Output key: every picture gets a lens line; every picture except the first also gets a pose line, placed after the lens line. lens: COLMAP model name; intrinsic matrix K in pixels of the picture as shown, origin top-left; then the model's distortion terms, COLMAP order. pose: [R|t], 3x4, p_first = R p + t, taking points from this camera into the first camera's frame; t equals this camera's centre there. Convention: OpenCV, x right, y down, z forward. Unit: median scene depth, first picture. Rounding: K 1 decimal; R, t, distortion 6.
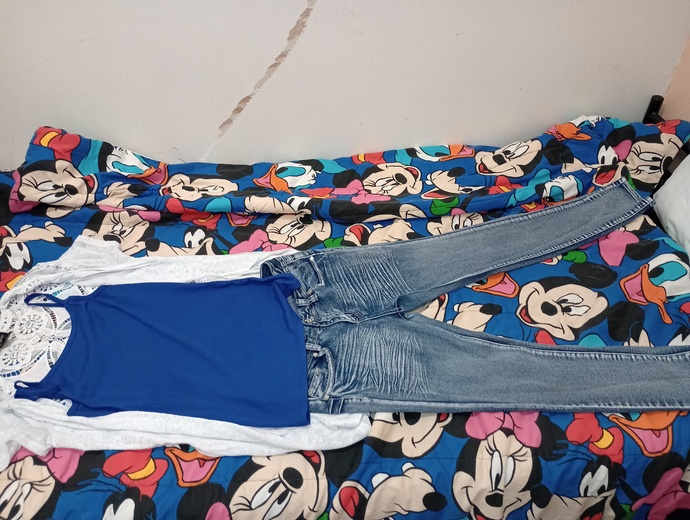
lens RADIAL K [[581.9, 0, 343.8], [0, 581.9, 263.4], [0, 0, 1]] dist [0.081435, -0.080508]
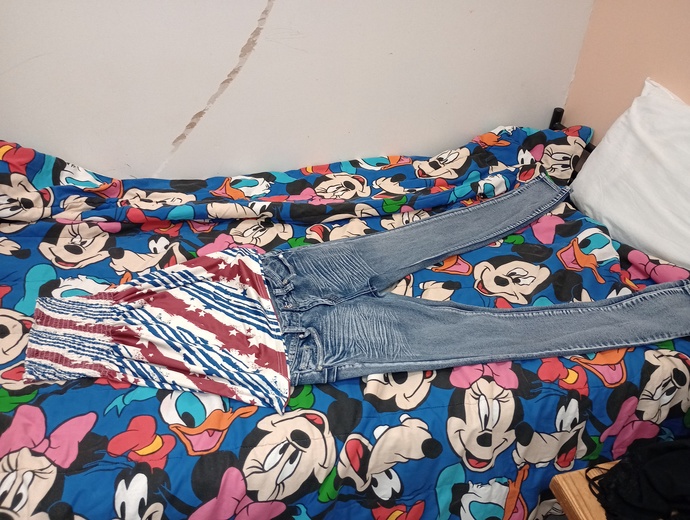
lens RADIAL K [[581.9, 0, 347.6], [0, 581.9, 259.8], [0, 0, 1]] dist [0.081435, -0.080508]
pose [[0.984091, -0.067502, 0.164342, -0.103482], [0.084806, 0.991301, -0.100653, 0.111627], [-0.156118, 0.112988, 0.981255, -0.038266]]
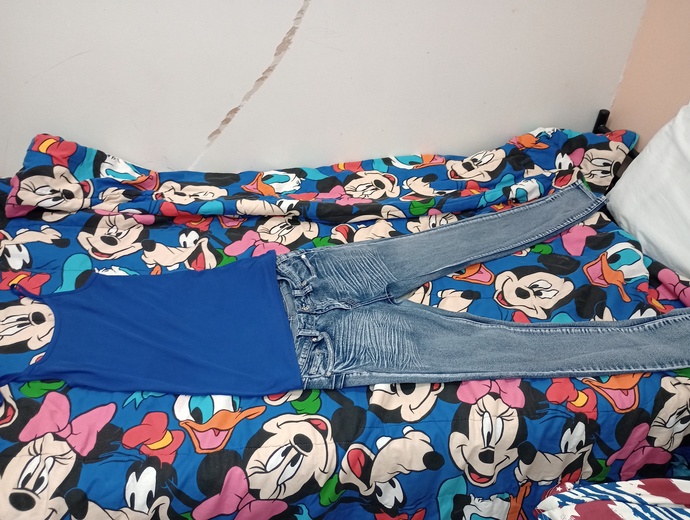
lens RADIAL K [[581.9, 0, 346.5], [0, 581.9, 262.0], [0, 0, 1]] dist [0.081435, -0.080508]
pose [[0.996708, -0.022067, 0.078011, -0.056624], [0.026699, 0.997910, -0.058844, 0.067288], [-0.076550, 0.060734, 0.995214, -0.062582]]
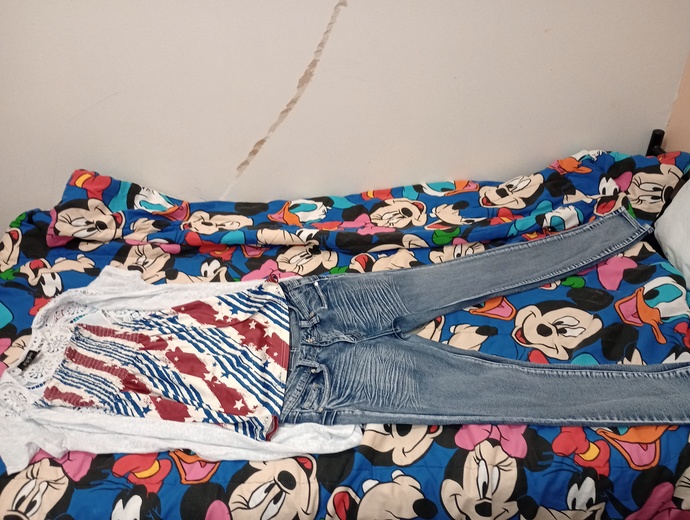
lens RADIAL K [[581.9, 0, 342.3], [0, 581.9, 263.4], [0, 0, 1]] dist [0.081435, -0.080508]
pose [[0.997172, -0.011306, -0.074294, 0.067377], [0.004662, 0.996021, -0.089002, 0.045350], [0.075005, 0.088403, 0.993257, -0.052172]]
